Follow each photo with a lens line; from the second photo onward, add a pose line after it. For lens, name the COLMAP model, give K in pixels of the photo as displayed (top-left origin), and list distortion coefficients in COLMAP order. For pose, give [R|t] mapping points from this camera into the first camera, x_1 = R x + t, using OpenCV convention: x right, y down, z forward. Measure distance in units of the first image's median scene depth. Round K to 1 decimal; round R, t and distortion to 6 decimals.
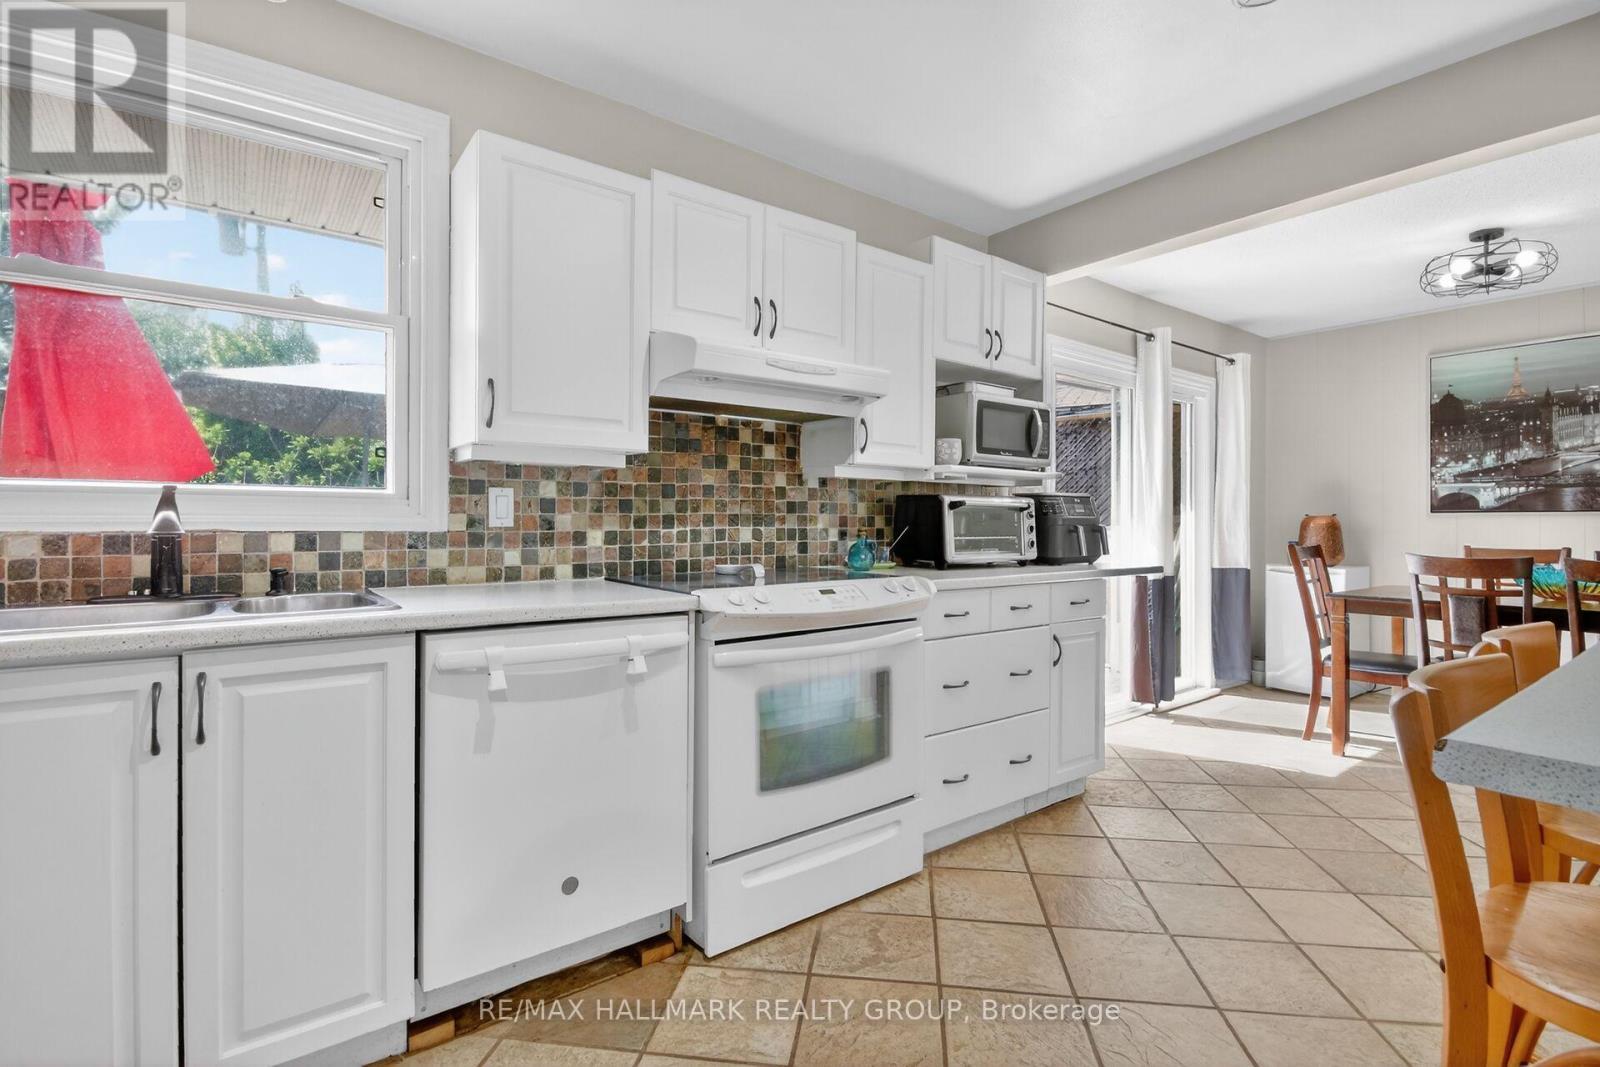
lens RADIAL K [[762.1, 0, 812.8], [0, 762.1, 521.8], [0, 0, 1]] dist [-0.000911, -0.002893]
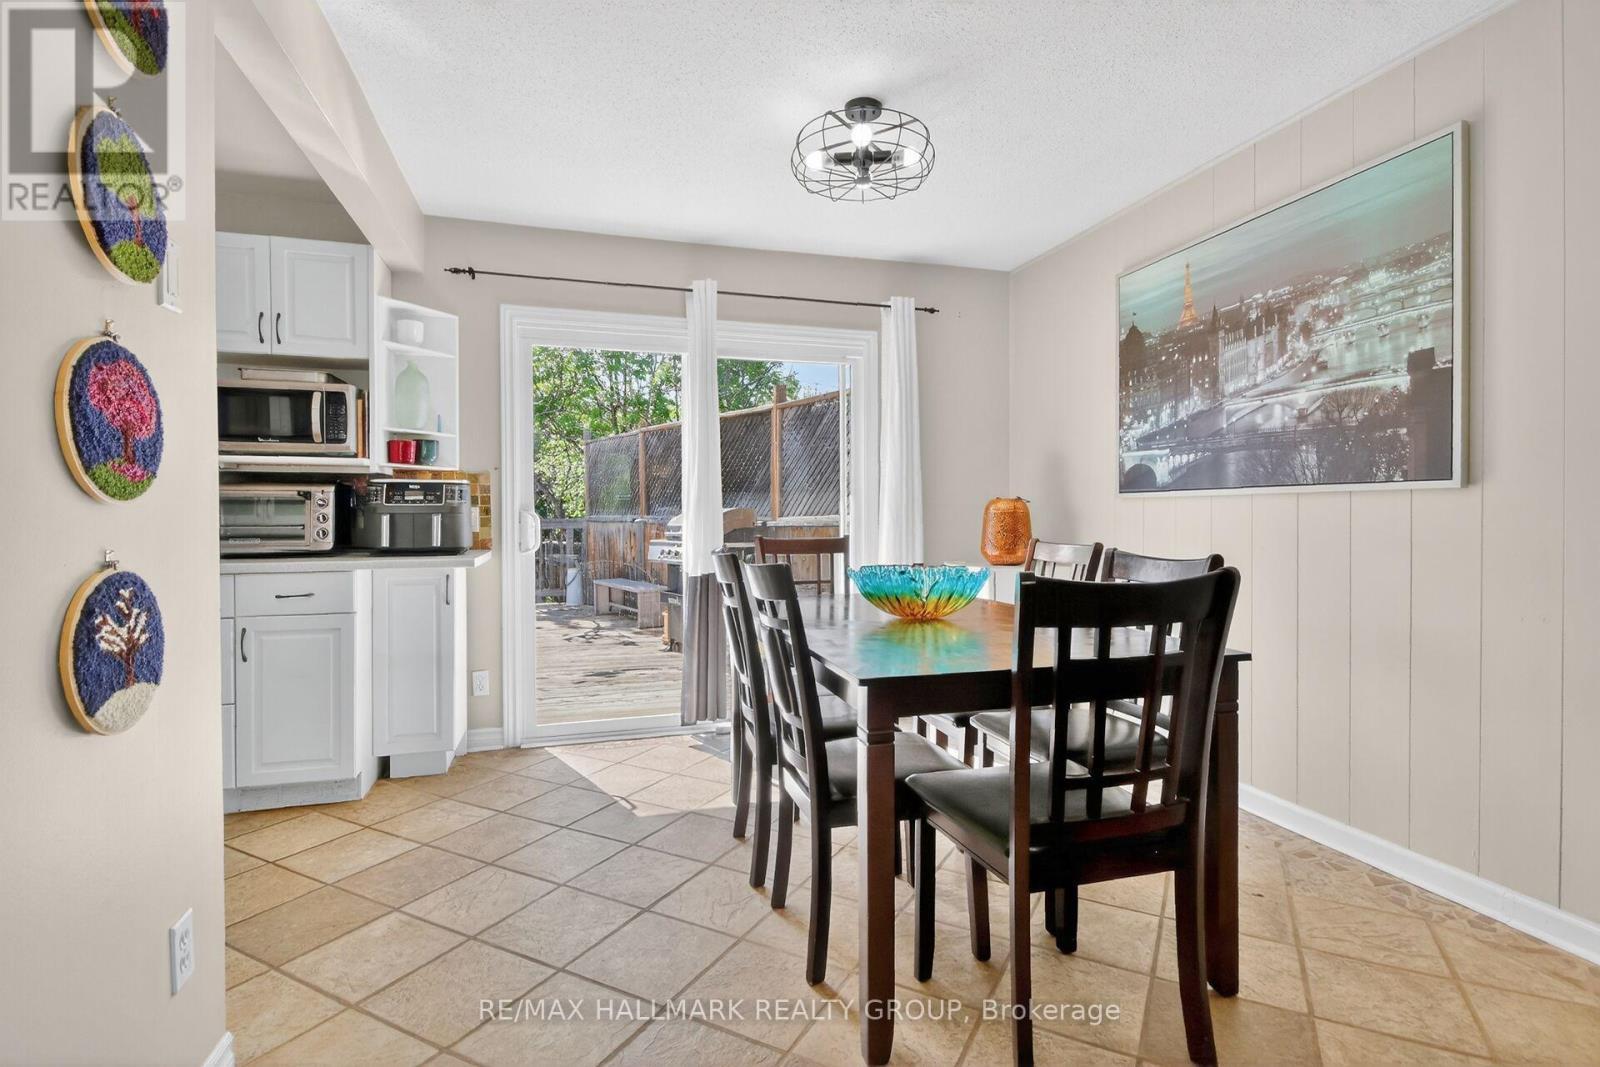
lens RADIAL K [[762.1, 0, 809.6], [0, 762.1, 519.0], [0, 0, 1]] dist [-0.000911, -0.002893]
pose [[0.932309, -0.002439, -0.361655, 1.461339], [0.006468, 0.999930, 0.009931, 0.006457], [0.361605, -0.011598, 0.932259, 0.405067]]
